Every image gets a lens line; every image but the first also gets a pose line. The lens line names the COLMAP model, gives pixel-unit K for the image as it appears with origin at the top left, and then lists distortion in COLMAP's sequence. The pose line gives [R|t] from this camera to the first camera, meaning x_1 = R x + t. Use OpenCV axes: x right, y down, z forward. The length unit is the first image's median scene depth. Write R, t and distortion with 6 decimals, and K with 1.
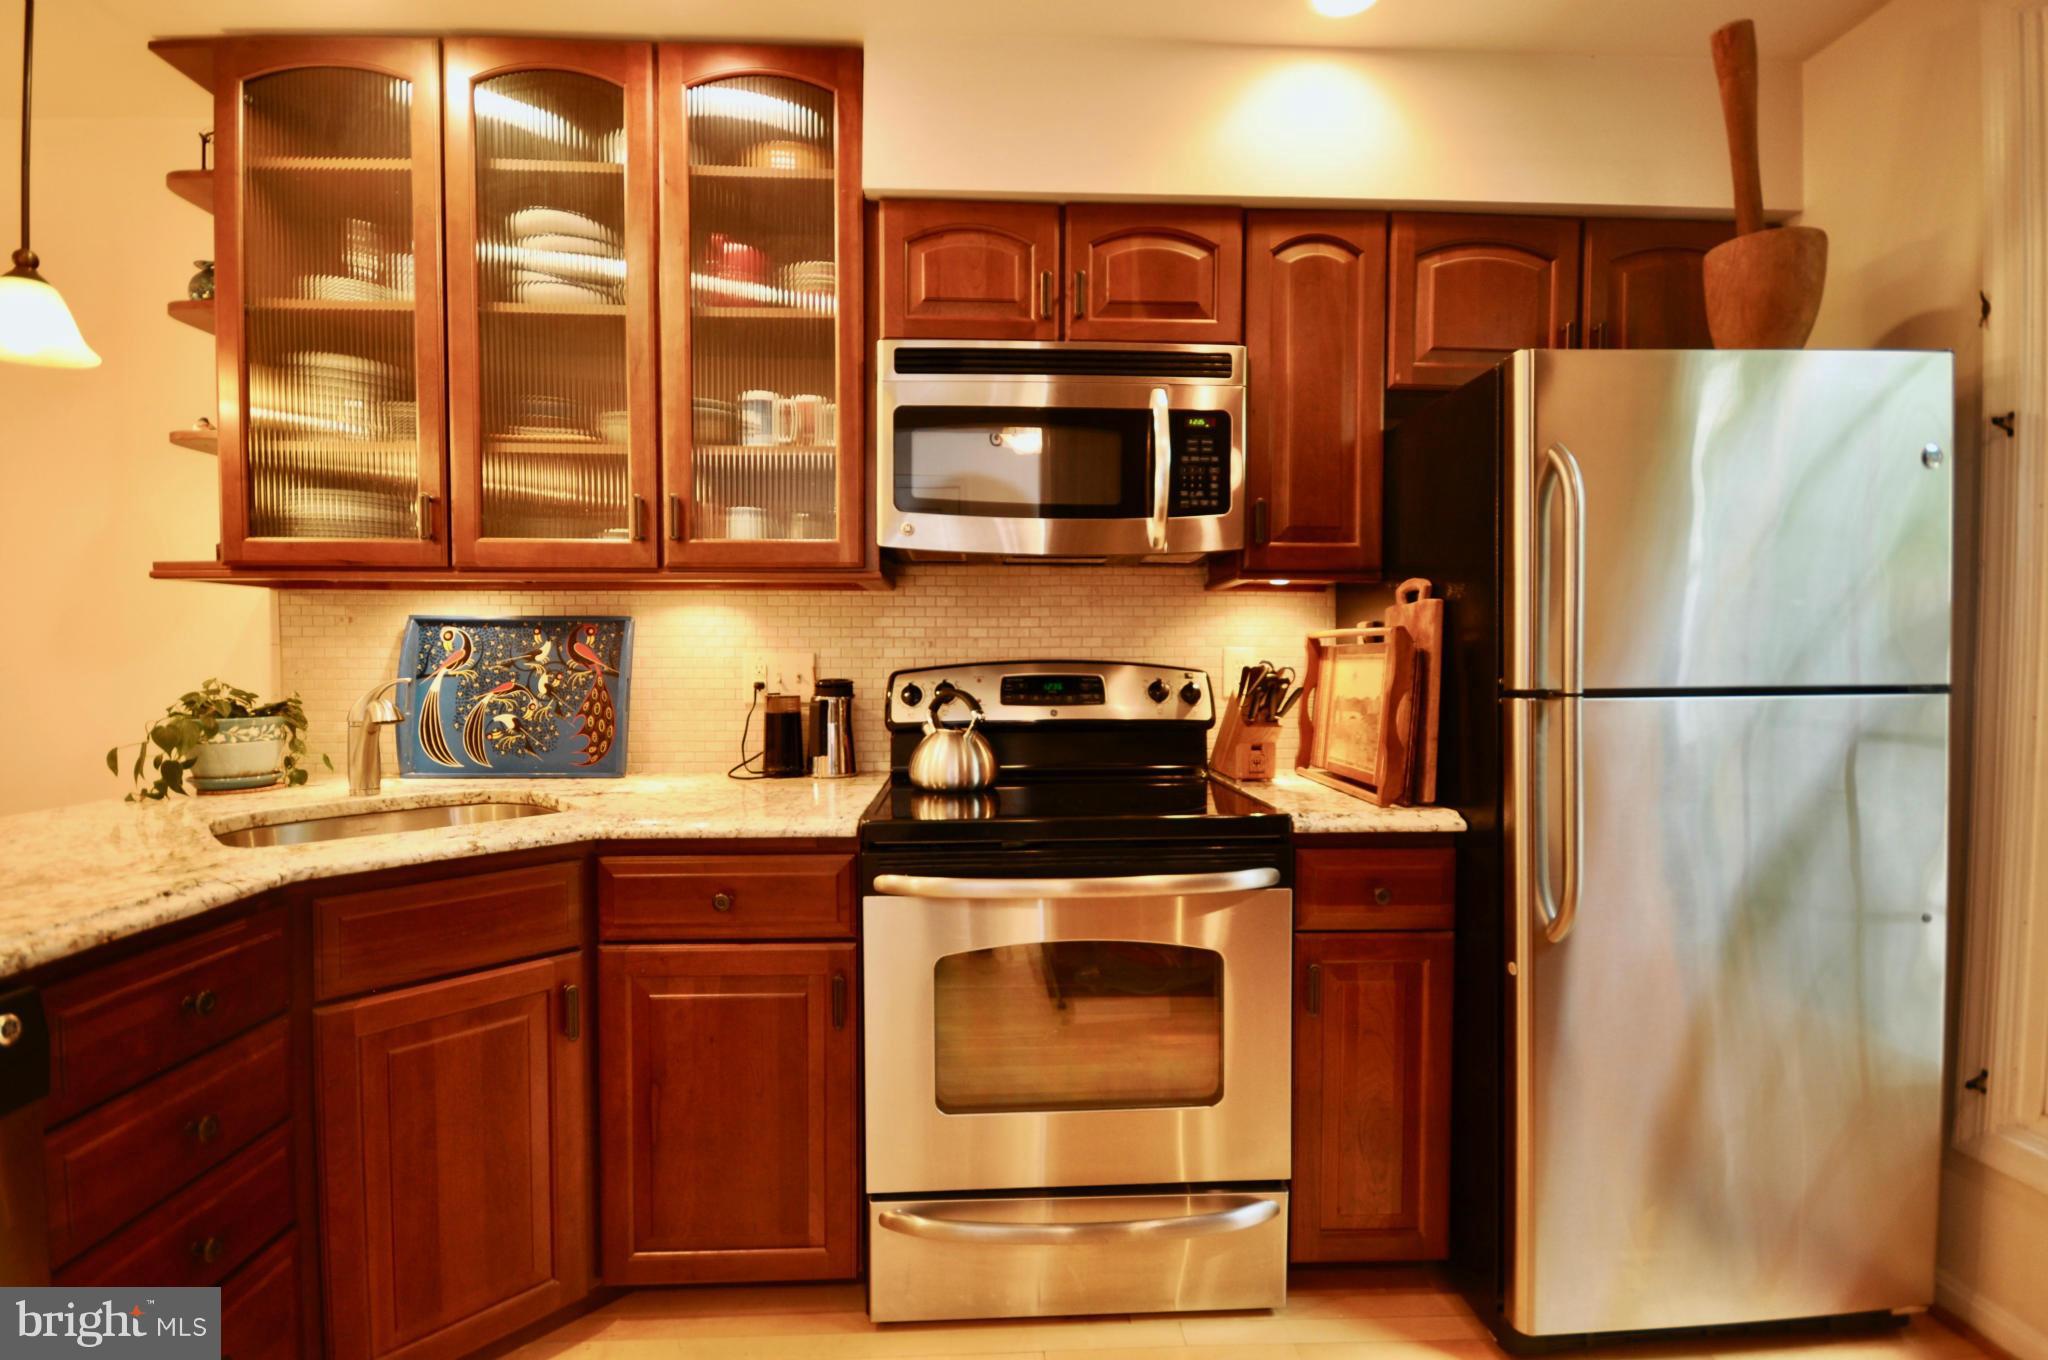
lens RADIAL K [[911.2, 0, 1023.6], [0, 911.2, 679.9], [0, 0, 1]] dist [-0.001198, -0.000972]
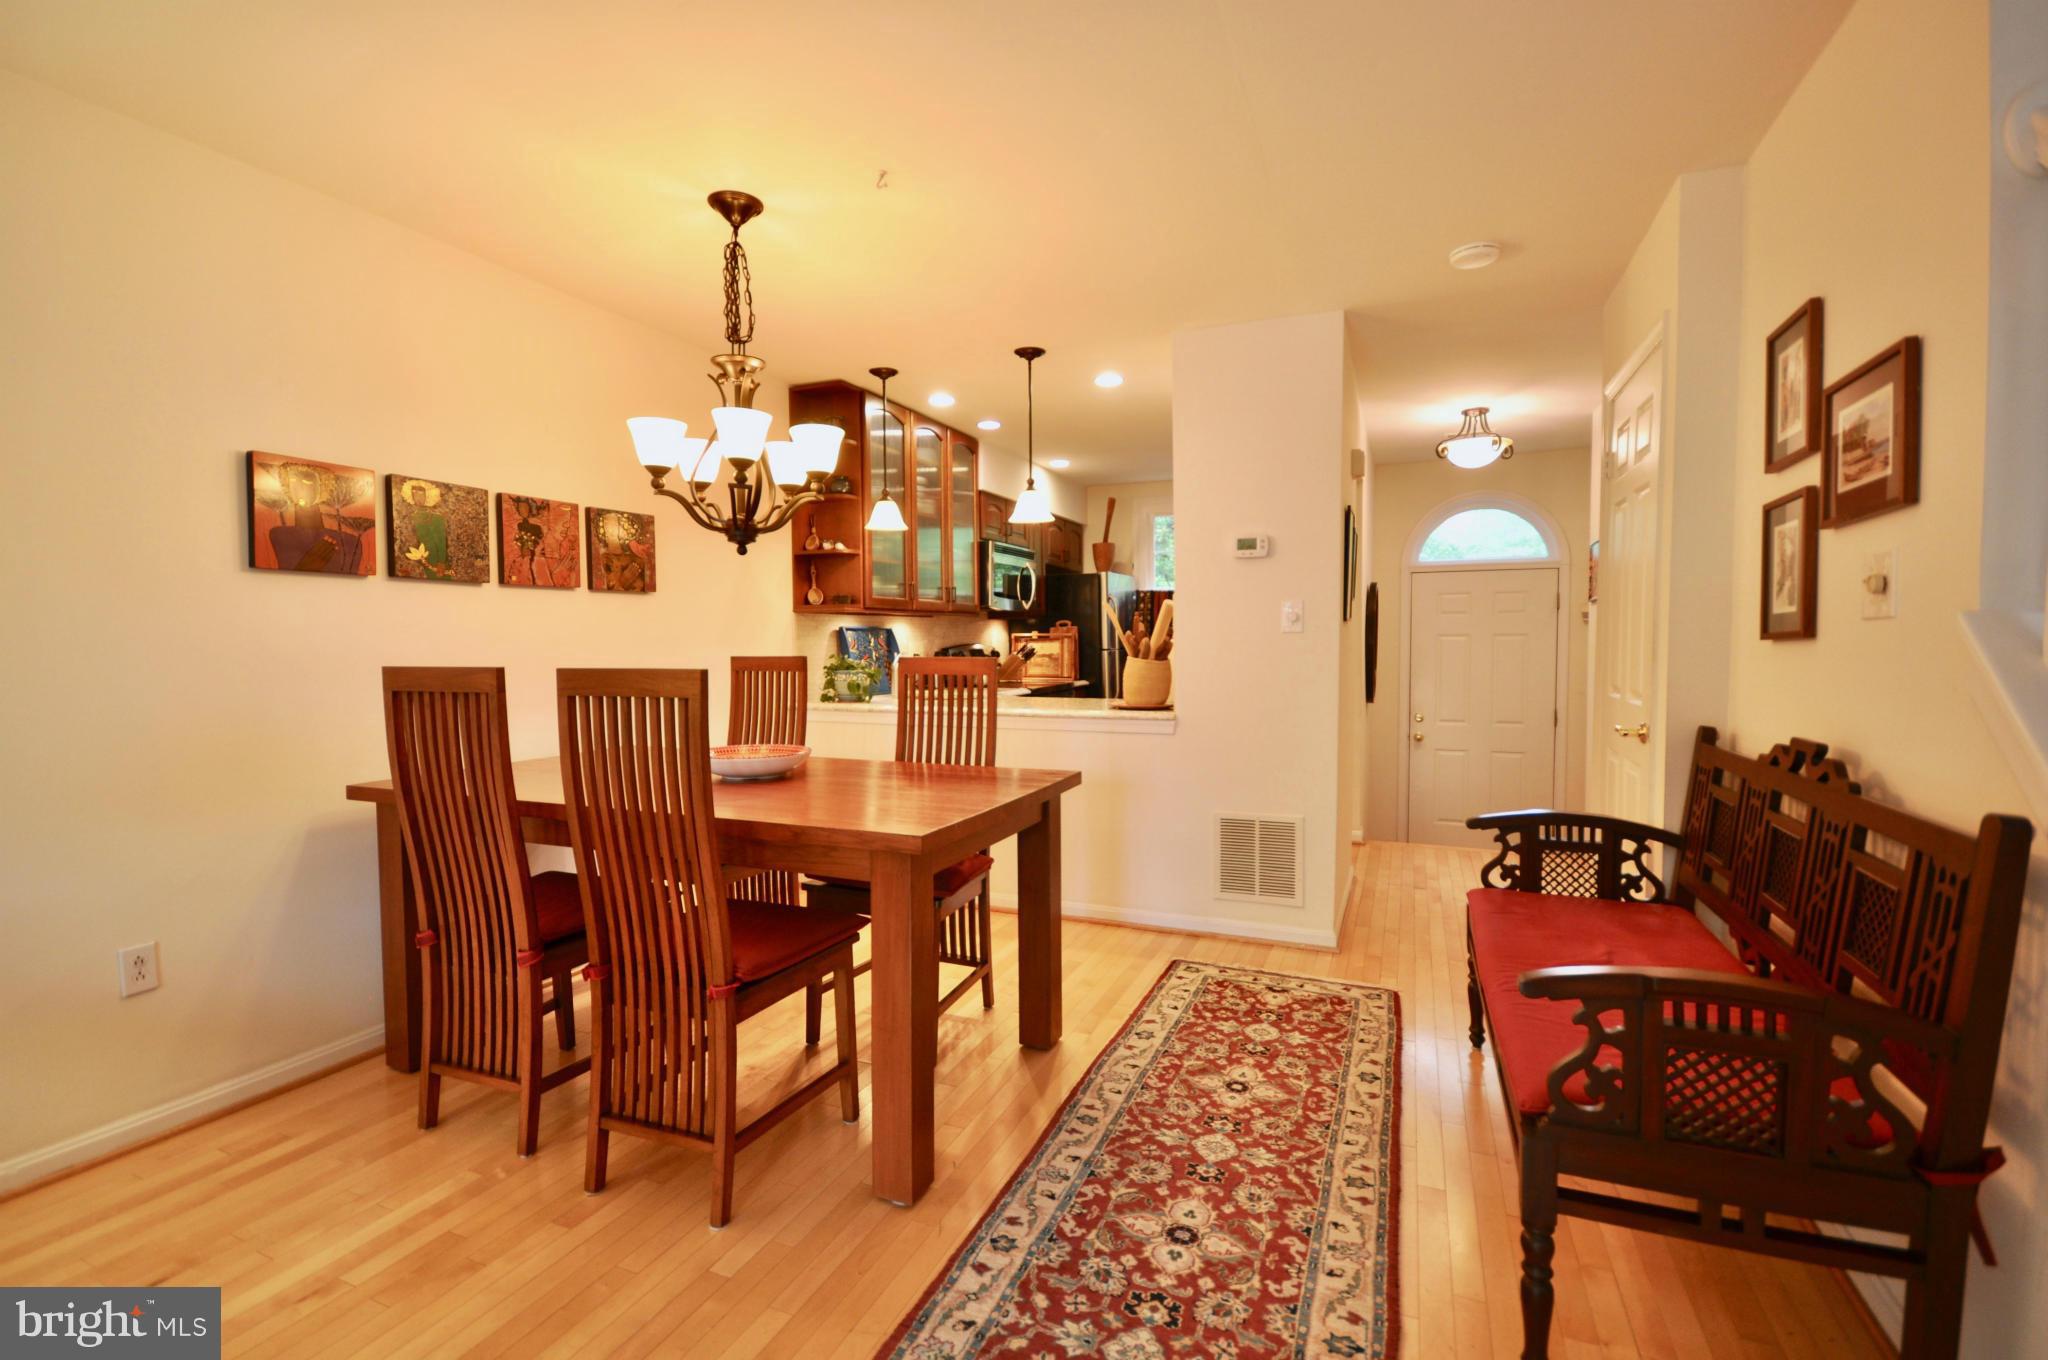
lens RADIAL K [[911.2, 0, 1031.3], [0, 911.2, 687.8], [0, 0, 1]] dist [-0.001198, -0.000972]
pose [[0.432554, -0.049637, 0.900241, -2.490731], [0.037295, 0.998614, 0.037142, 0.015970], [-0.900836, 0.017509, 0.433806, -0.394218]]
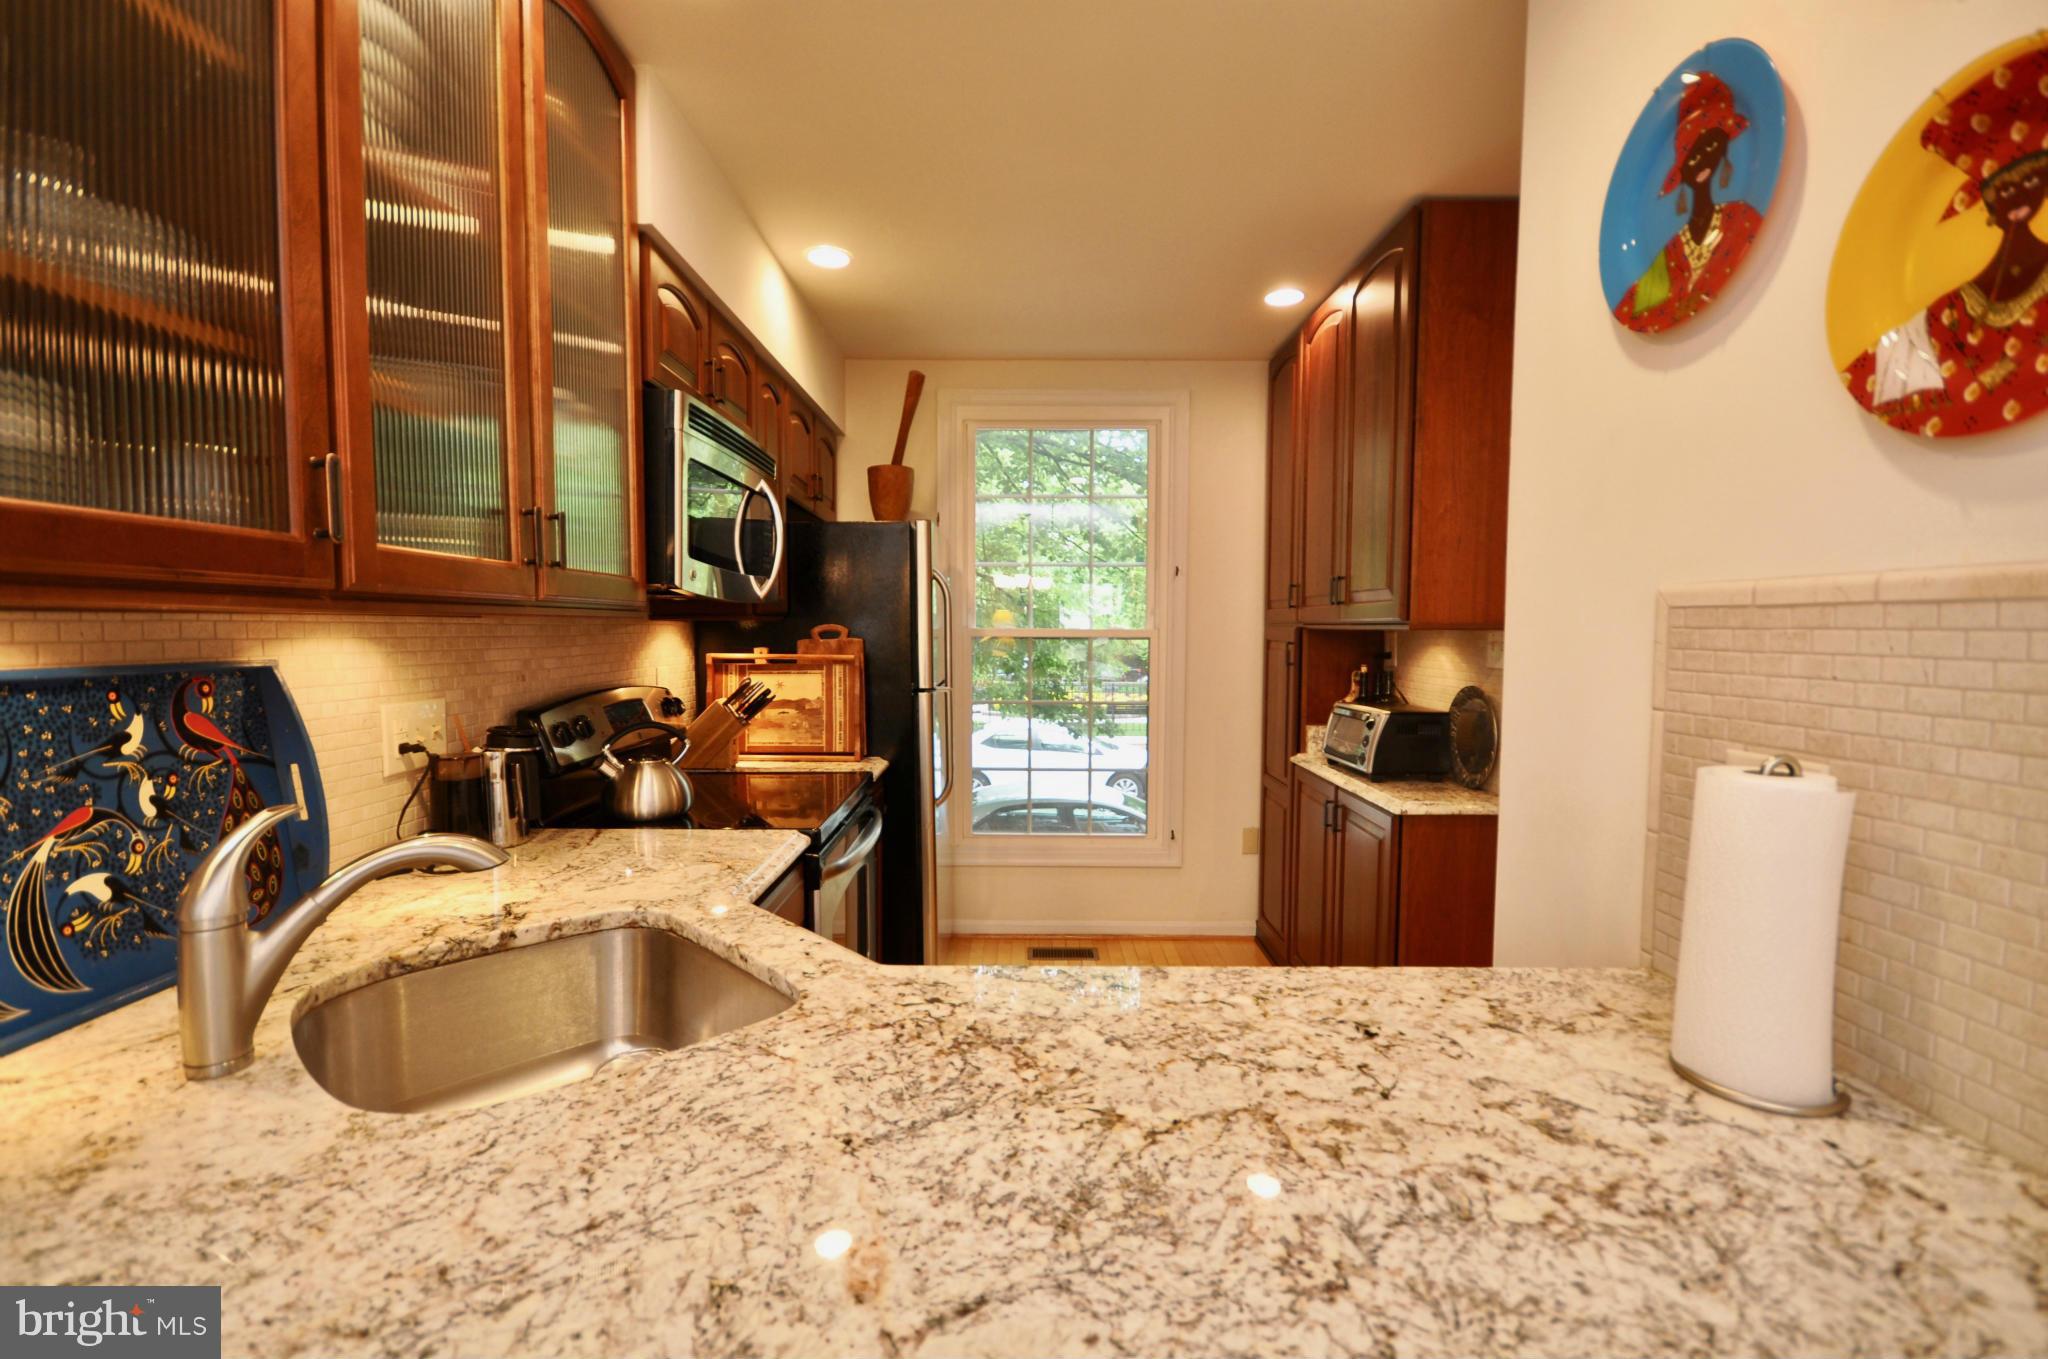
lens RADIAL K [[911.2, 0, 1025.2], [0, 911.2, 687.5], [0, 0, 1]] dist [-0.001198, -0.000972]
pose [[0.052134, -0.061837, 0.996724, -1.005490], [0.027771, 0.997785, 0.060450, -0.074405], [-0.998254, 0.024529, 0.053736, 0.483066]]
